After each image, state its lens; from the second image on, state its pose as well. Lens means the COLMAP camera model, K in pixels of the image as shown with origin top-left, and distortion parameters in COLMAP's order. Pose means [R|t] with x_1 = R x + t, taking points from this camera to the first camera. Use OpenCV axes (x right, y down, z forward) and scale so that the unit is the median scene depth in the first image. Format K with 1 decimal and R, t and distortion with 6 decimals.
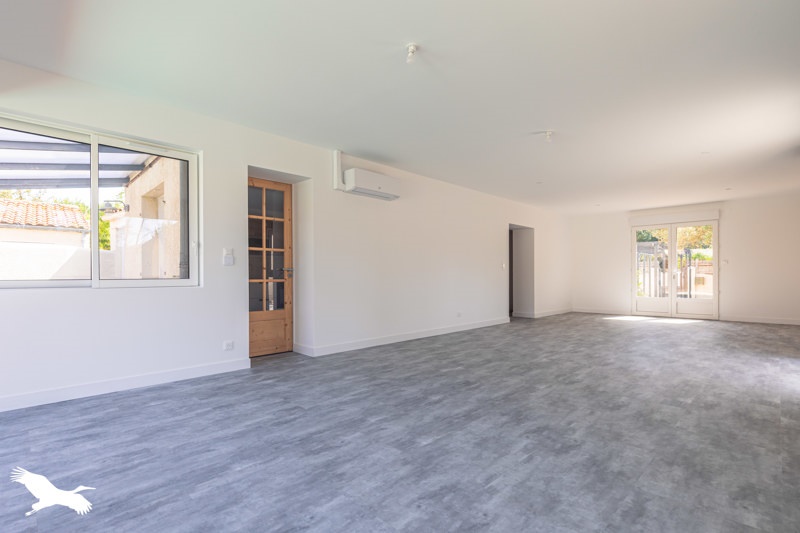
lens RADIAL K [[329.3, 0, 400.0], [0, 329.3, 266.5], [0, 0, 1]] dist [0.000220, -0.000076]
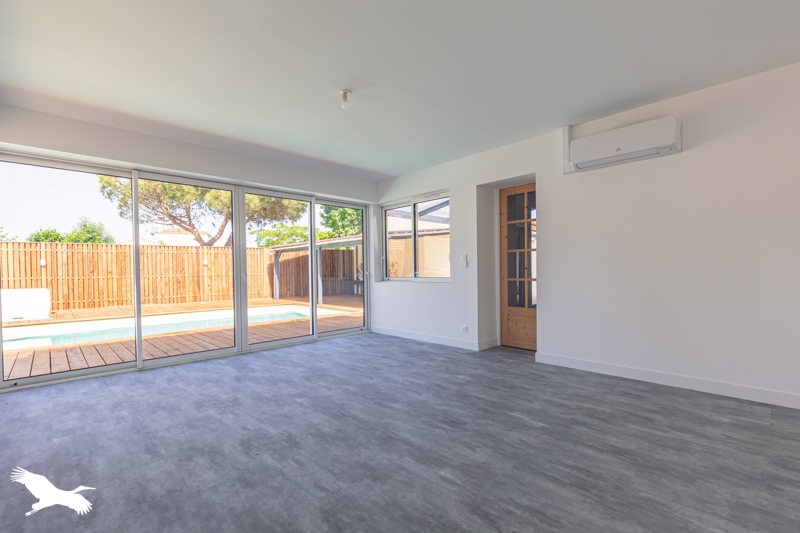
lens RADIAL K [[372.5, 0, 400.0], [0, 372.5, 266.5], [0, 0, 1]] dist [-0.001372, -0.000168]
pose [[0.041851, -0.005206, -0.999110, 1.264550], [0.039745, 0.999204, -0.003541, 0.023871], [0.998333, -0.039562, 0.042025, 1.097985]]
